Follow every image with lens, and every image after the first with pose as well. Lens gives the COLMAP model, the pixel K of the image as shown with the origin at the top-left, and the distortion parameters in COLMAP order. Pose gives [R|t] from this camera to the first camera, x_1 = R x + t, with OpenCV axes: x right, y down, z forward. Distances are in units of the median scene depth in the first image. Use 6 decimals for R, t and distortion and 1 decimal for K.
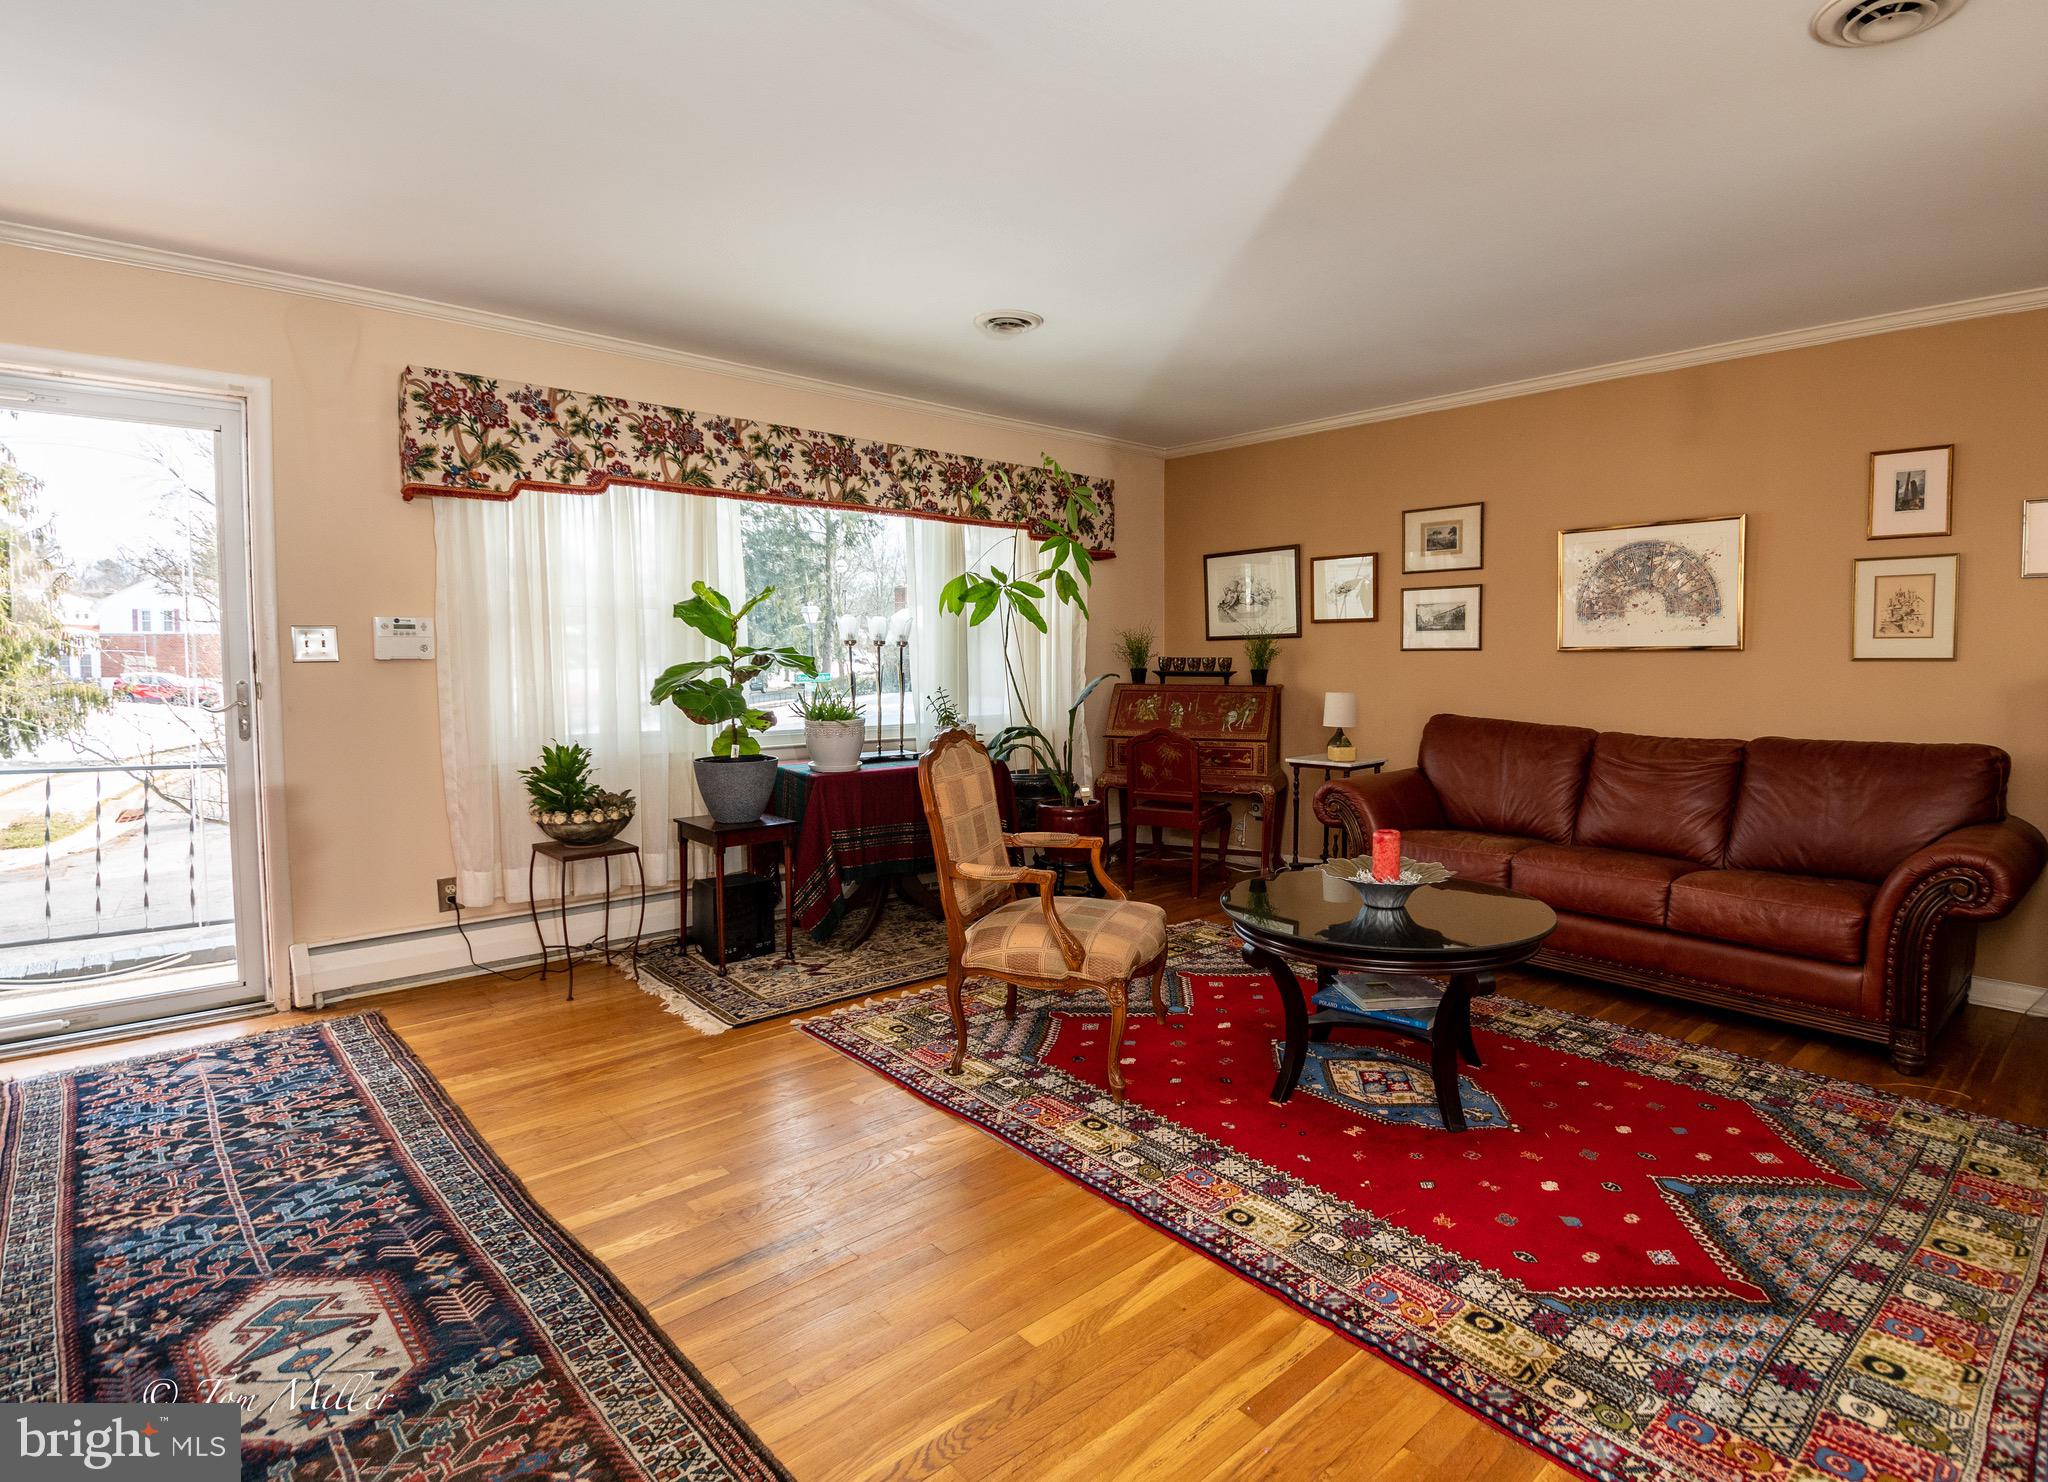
lens RADIAL K [[1022.6, 0, 1137.0], [0, 1022.6, 736.9], [0, 0, 1]] dist [0.027217, -0.036501]
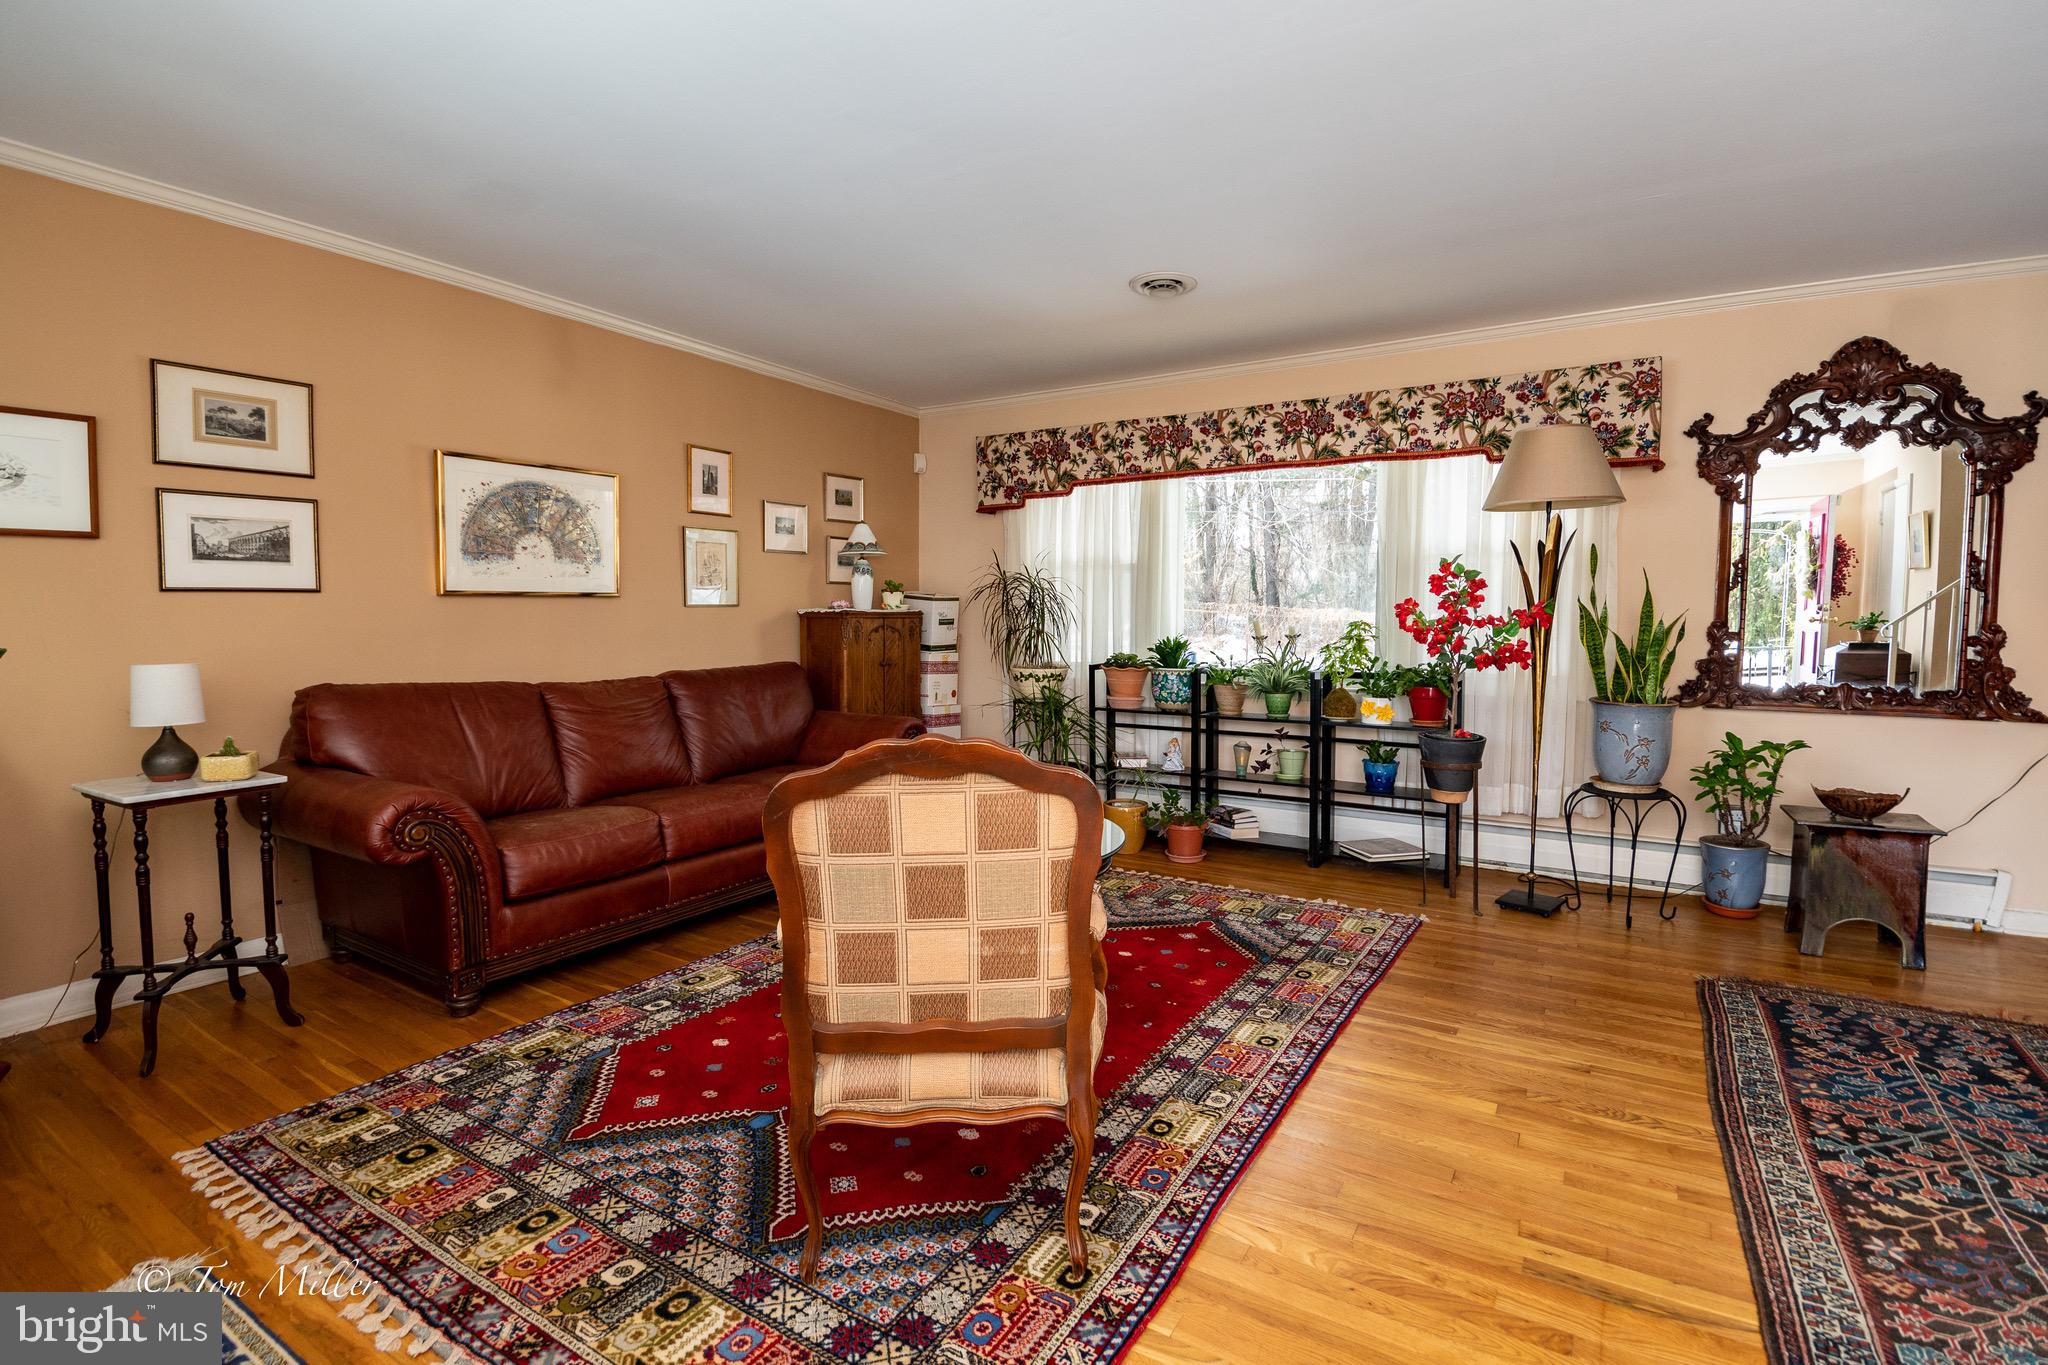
lens RADIAL K [[926.4, 0, 1024.0], [0, 926.4, 682.5], [0, 0, 1]] dist [0.002607, -0.014325]
pose [[-0.223810, -0.080136, 0.971333, -0.559772], [0.073959, 0.992344, 0.098910, -0.067939], [-0.971822, 0.093976, -0.216170, 0.918979]]
